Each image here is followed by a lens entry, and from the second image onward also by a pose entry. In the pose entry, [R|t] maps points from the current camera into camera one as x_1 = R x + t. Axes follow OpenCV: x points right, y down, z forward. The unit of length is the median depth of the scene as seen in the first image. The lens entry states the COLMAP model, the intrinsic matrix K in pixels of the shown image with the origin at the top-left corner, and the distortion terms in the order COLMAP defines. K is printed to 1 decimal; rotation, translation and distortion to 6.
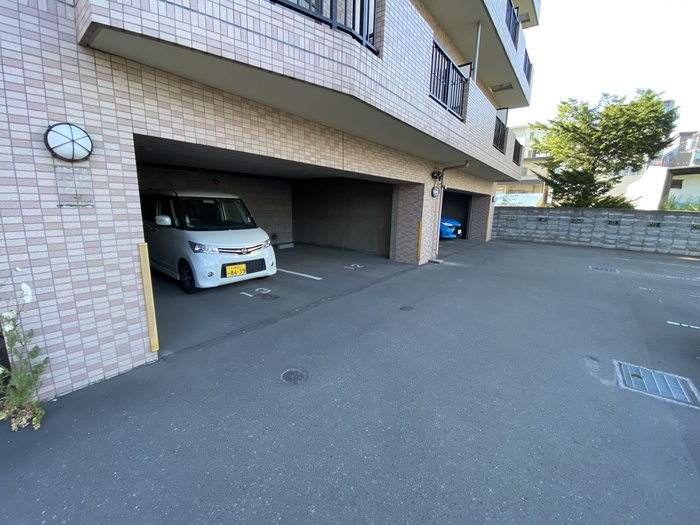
lens RADIAL K [[286.1, 0, 350.5], [0, 286.1, 258.4], [0, 0, 1]] dist [0.020866, -0.020916]
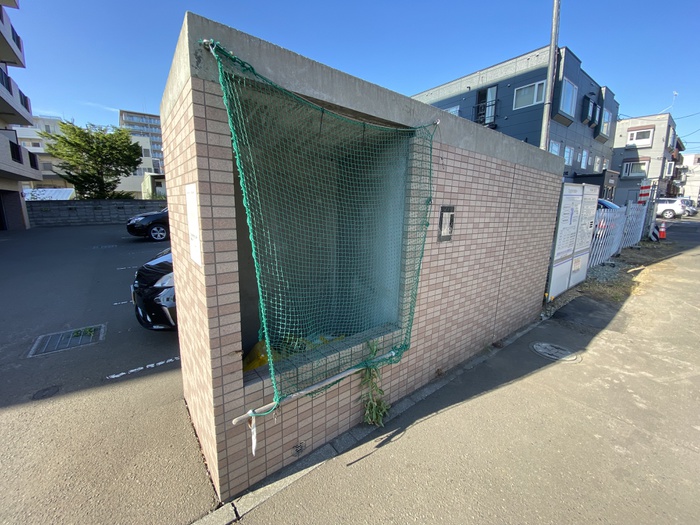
lens RADIAL K [[286.1, 0, 350.5], [0, 286.1, 258.4], [0, 0, 1]] dist [0.020866, -0.020916]
pose [[0.257599, -0.211424, 0.942838, -0.328416], [0.195011, 0.967064, 0.163576, 0.129679], [-0.946369, 0.141727, 0.290344, -0.620776]]
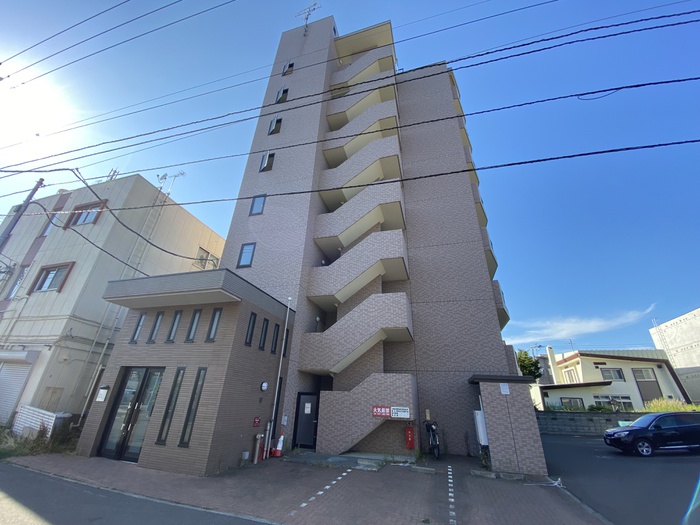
lens RADIAL K [[286.1, 0, 350.5], [0, 286.1, 258.4], [0, 0, 1]] dist [0.020866, -0.020916]
pose [[0.934073, 0.167140, 0.315550, -0.929413], [0.056896, 0.802737, -0.593613, 0.079408], [-0.352520, 0.572431, 0.740306, -0.541057]]
